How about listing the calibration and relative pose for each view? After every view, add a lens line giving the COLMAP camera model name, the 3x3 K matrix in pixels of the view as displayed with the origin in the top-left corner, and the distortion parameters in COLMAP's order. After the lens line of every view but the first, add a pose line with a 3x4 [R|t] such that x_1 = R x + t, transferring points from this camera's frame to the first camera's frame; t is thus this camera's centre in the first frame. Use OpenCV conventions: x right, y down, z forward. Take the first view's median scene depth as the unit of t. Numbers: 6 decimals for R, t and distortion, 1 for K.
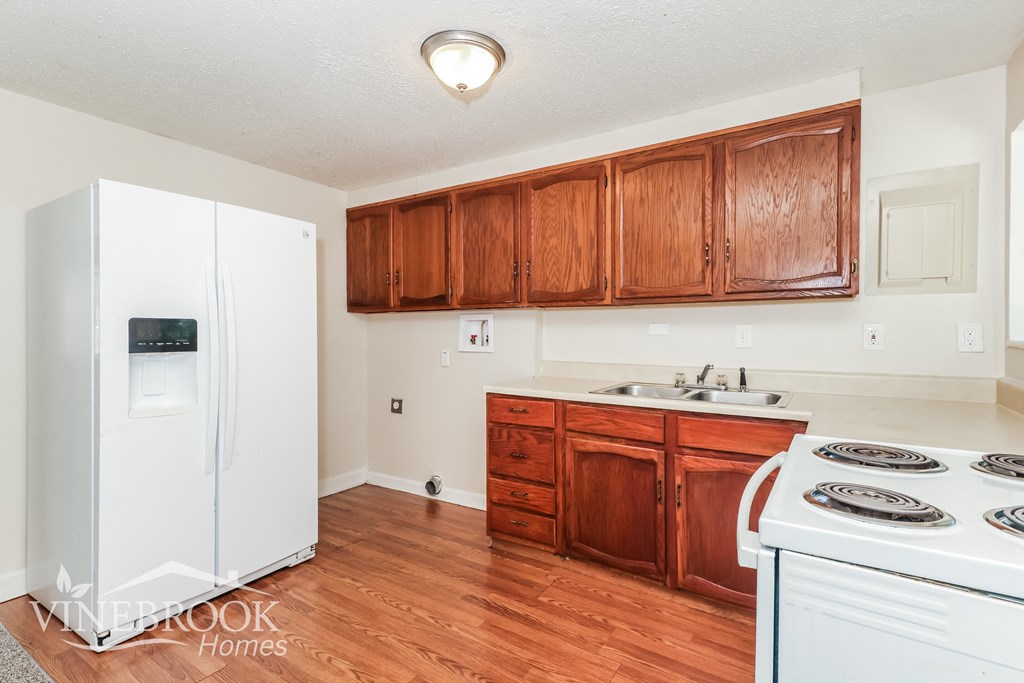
lens RADIAL K [[490.9, 0, 512.0], [0, 490.9, 341.5], [0, 0, 1]] dist [0.017079, -0.000026]
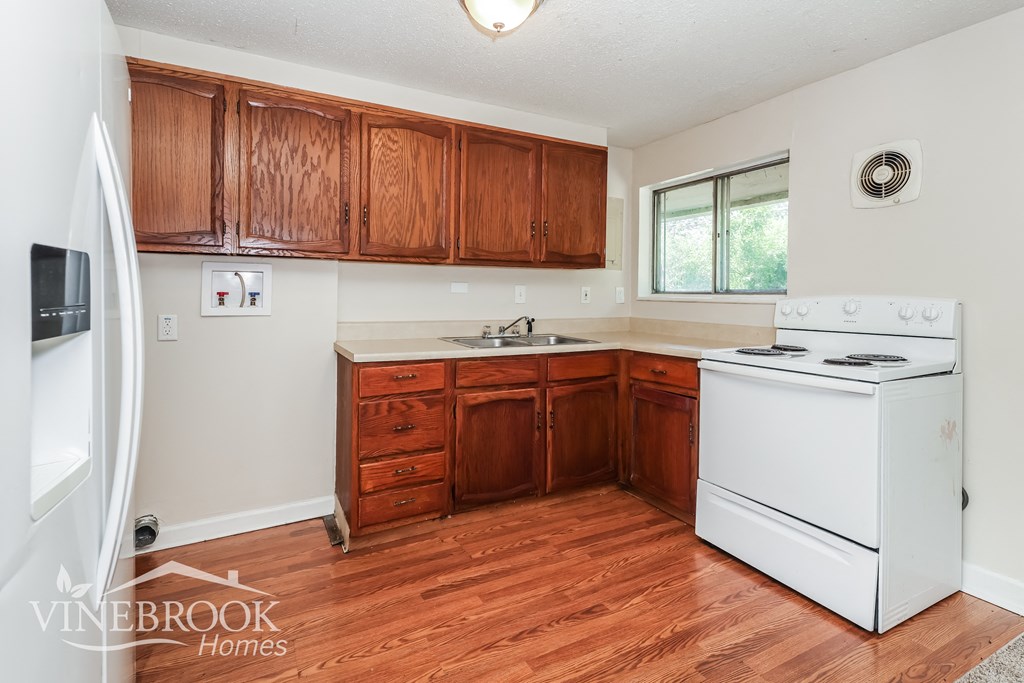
lens RADIAL K [[501.9, 0, 513.6], [0, 501.9, 304.7], [0, 0, 1]] dist [-0.000795, -0.000113]
pose [[0.471078, -0.017592, 0.881916, -0.721799], [0.007409, 0.999845, 0.015986, -0.004762], [-0.882061, -0.000996, 0.471135, 0.410052]]
